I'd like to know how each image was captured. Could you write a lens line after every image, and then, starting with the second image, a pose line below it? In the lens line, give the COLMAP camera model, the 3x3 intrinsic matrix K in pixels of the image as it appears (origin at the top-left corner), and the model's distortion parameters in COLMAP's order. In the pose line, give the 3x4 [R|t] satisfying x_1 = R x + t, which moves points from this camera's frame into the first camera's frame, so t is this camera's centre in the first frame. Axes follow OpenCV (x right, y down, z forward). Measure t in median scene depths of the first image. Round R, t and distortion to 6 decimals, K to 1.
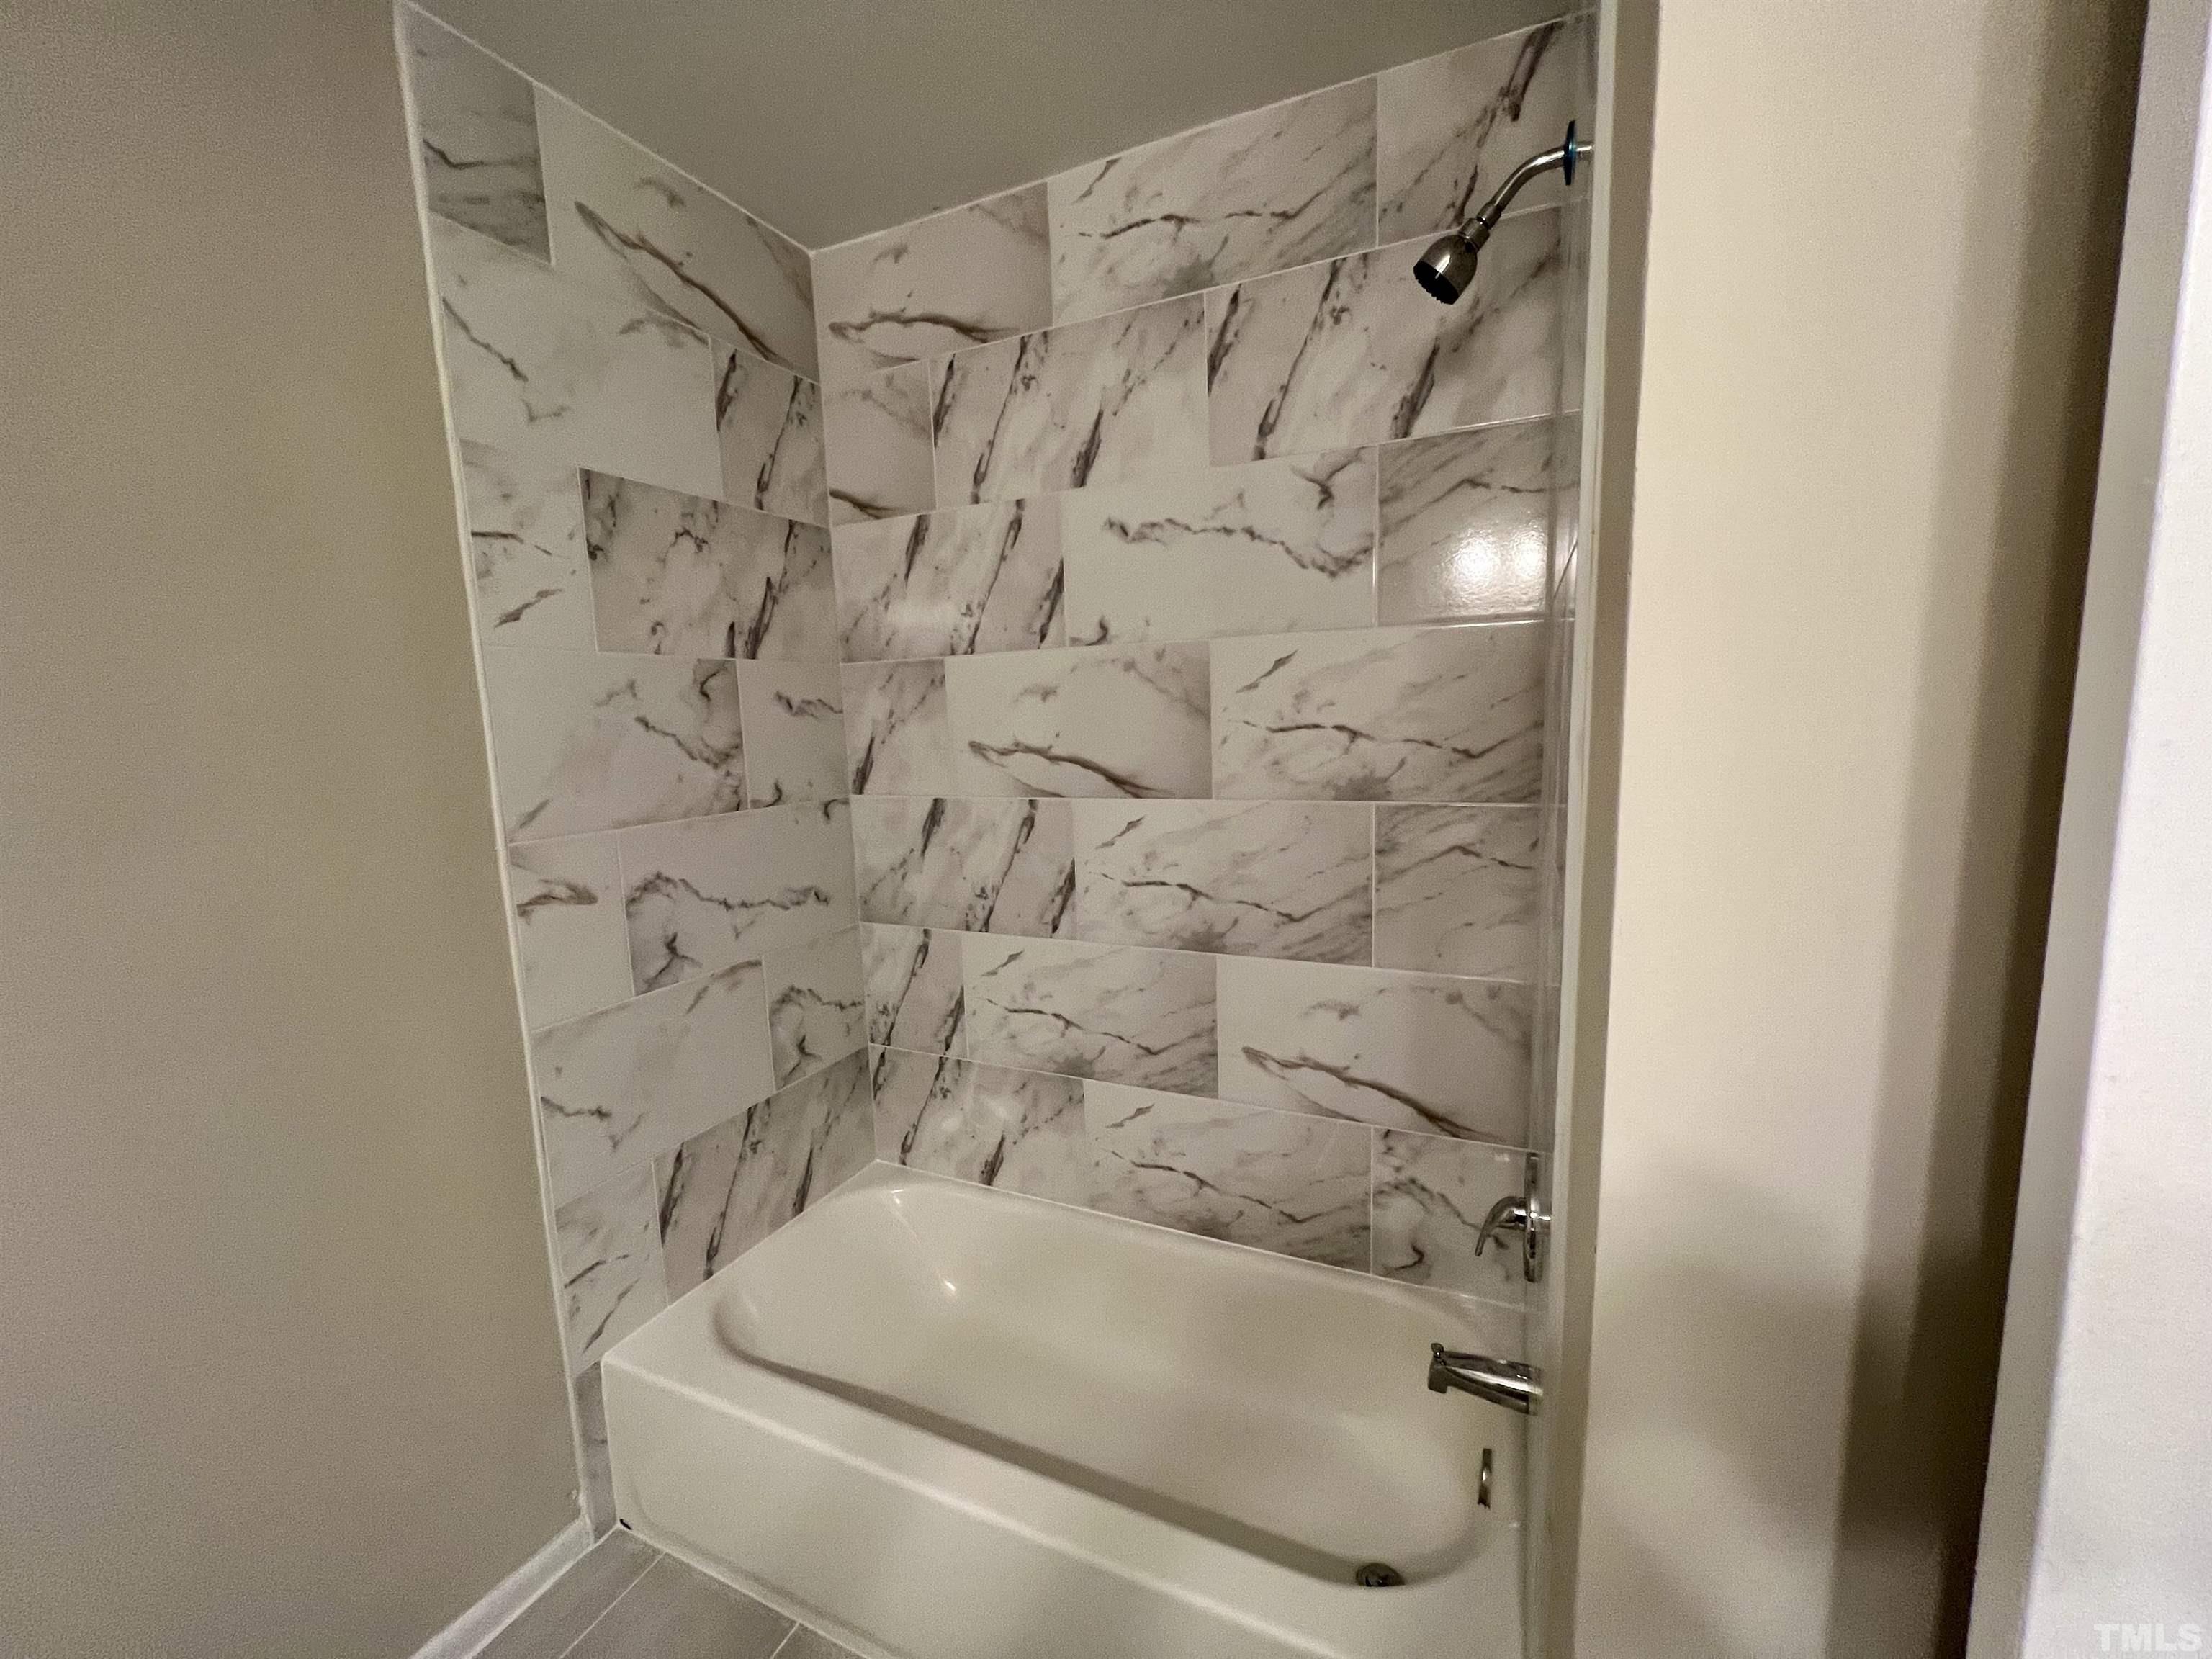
lens RADIAL K [[890.5, 0, 1106.0], [0, 890.5, 827.9], [0, 0, 1]] dist [-0.001455, 0.000061]
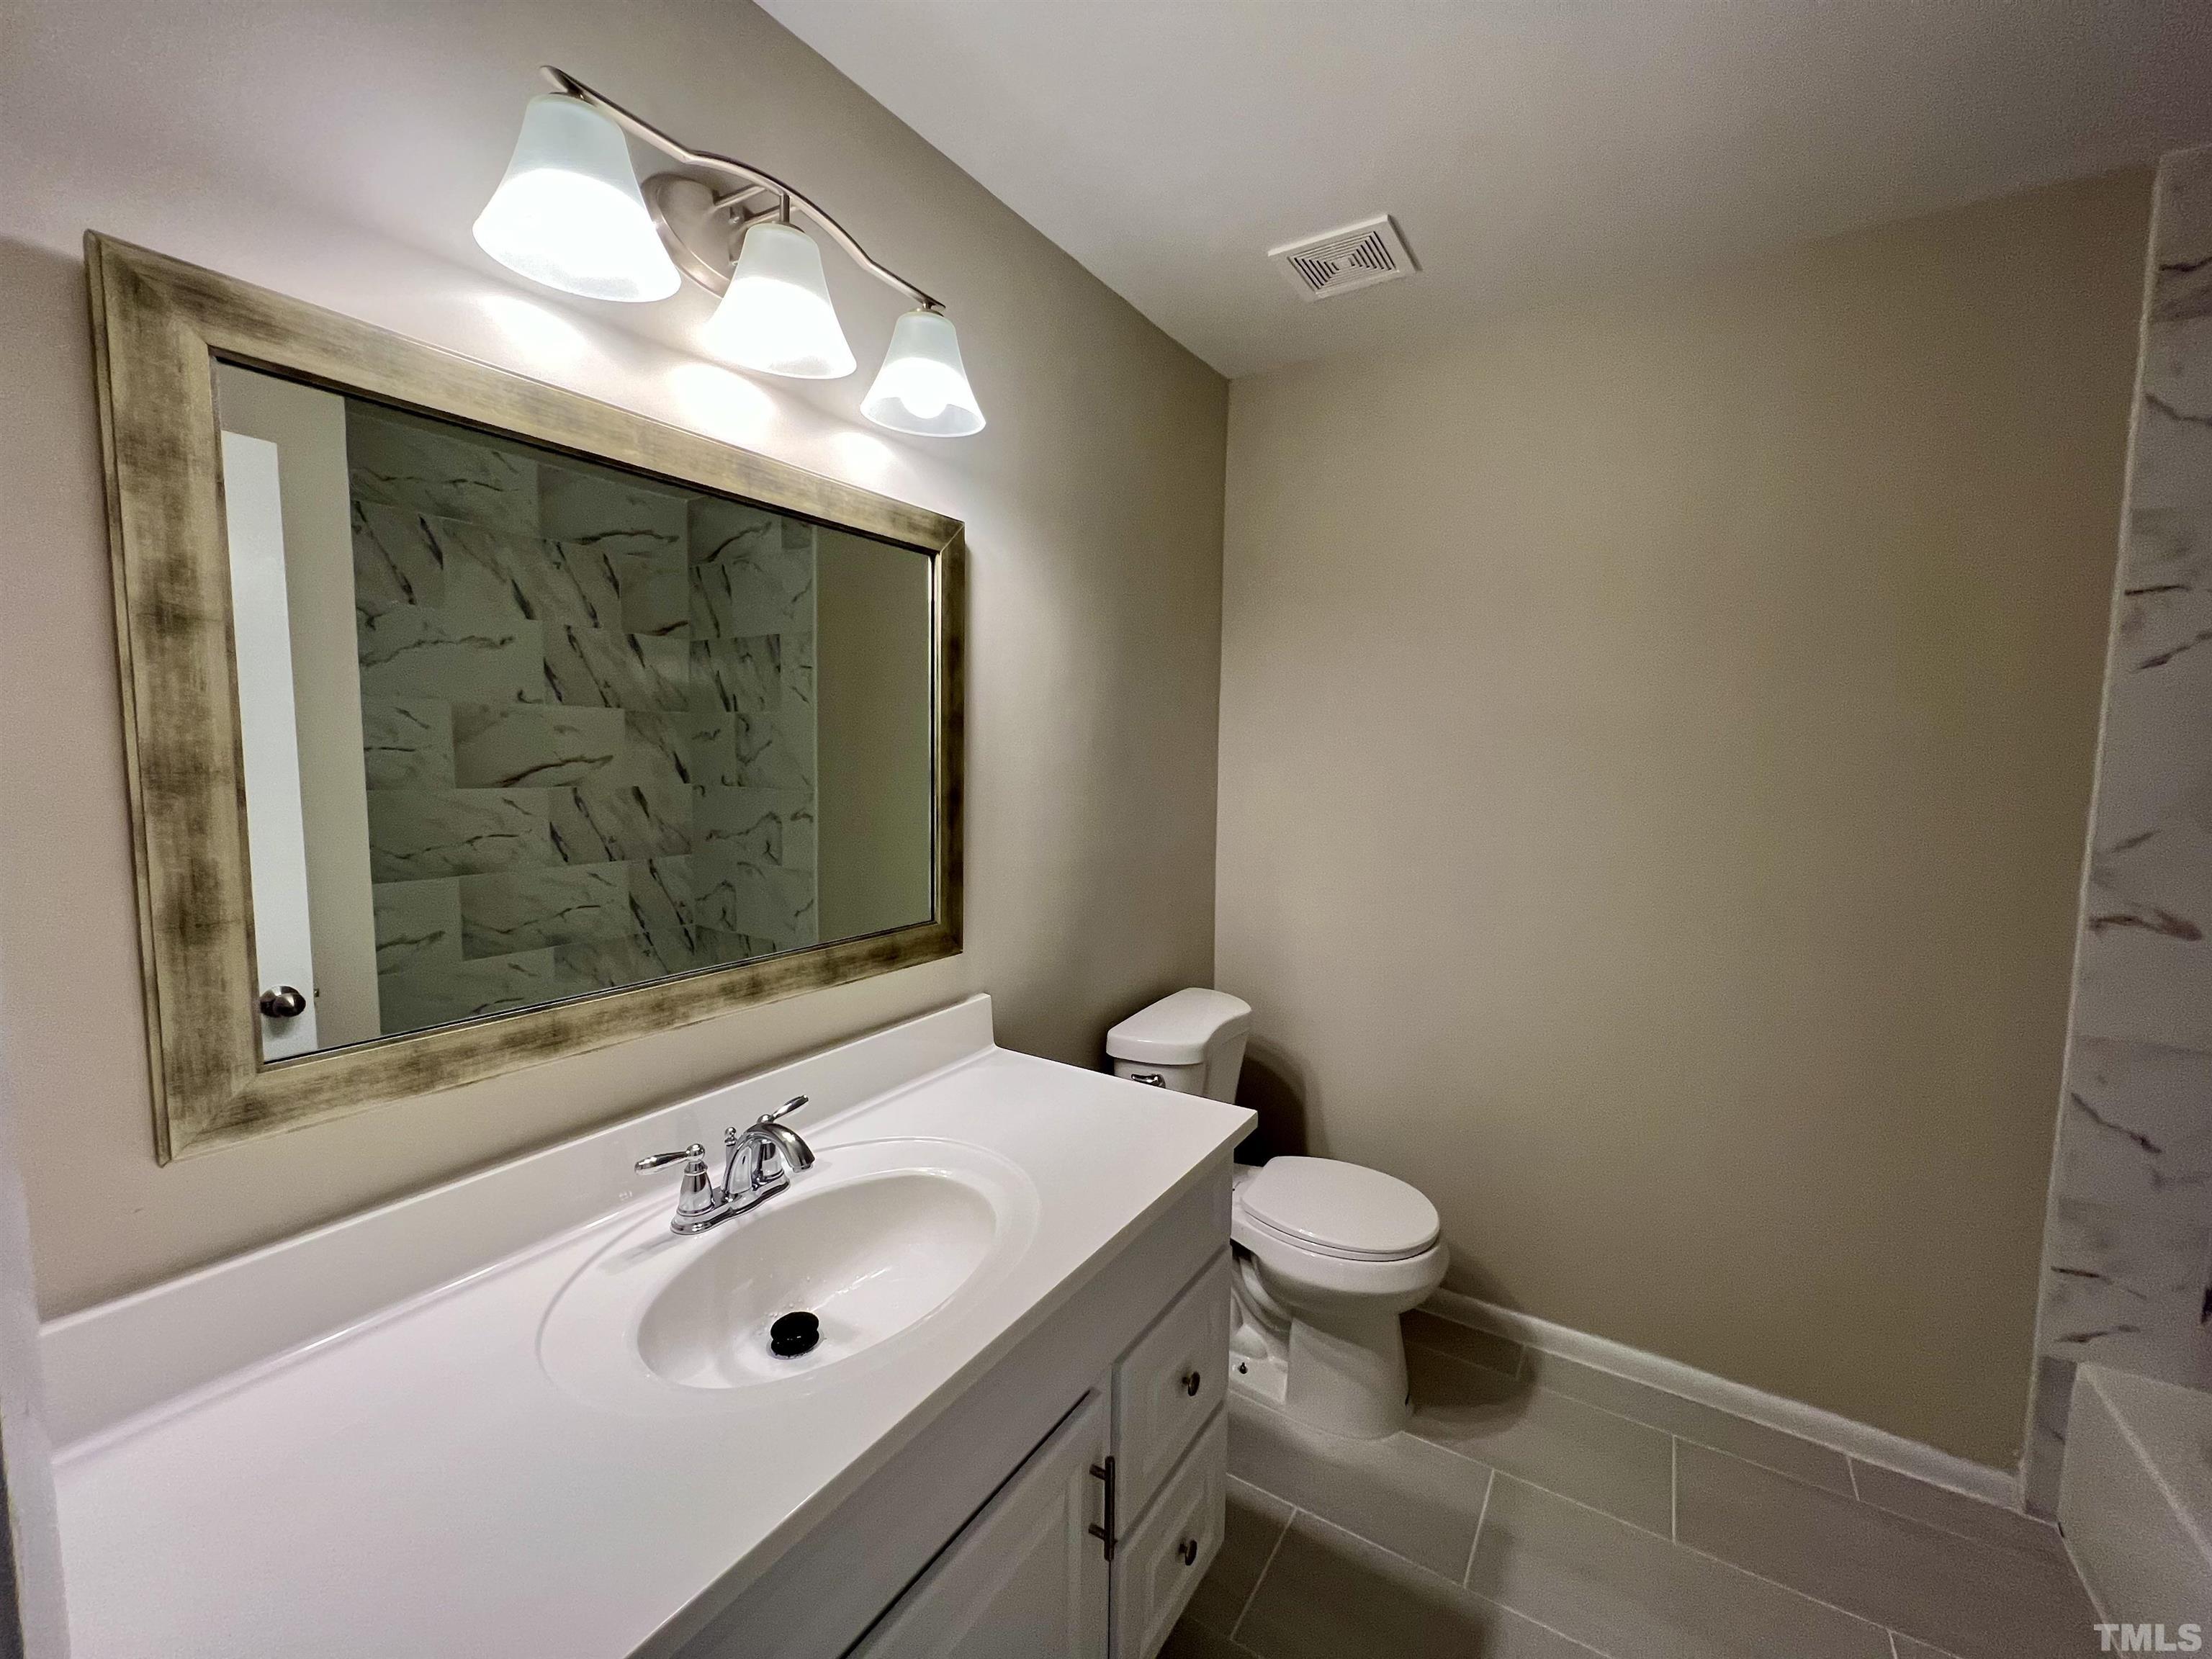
lens RADIAL K [[890.5, 0, 1106.2], [0, 890.5, 827.1], [0, 0, 1]] dist [-0.001455, 0.000061]
pose [[-0.130663, 0.115596, -0.984665, 0.577927], [-0.142003, 0.980757, 0.133981, 0.000847], [0.981204, 0.157332, -0.111733, -0.110739]]
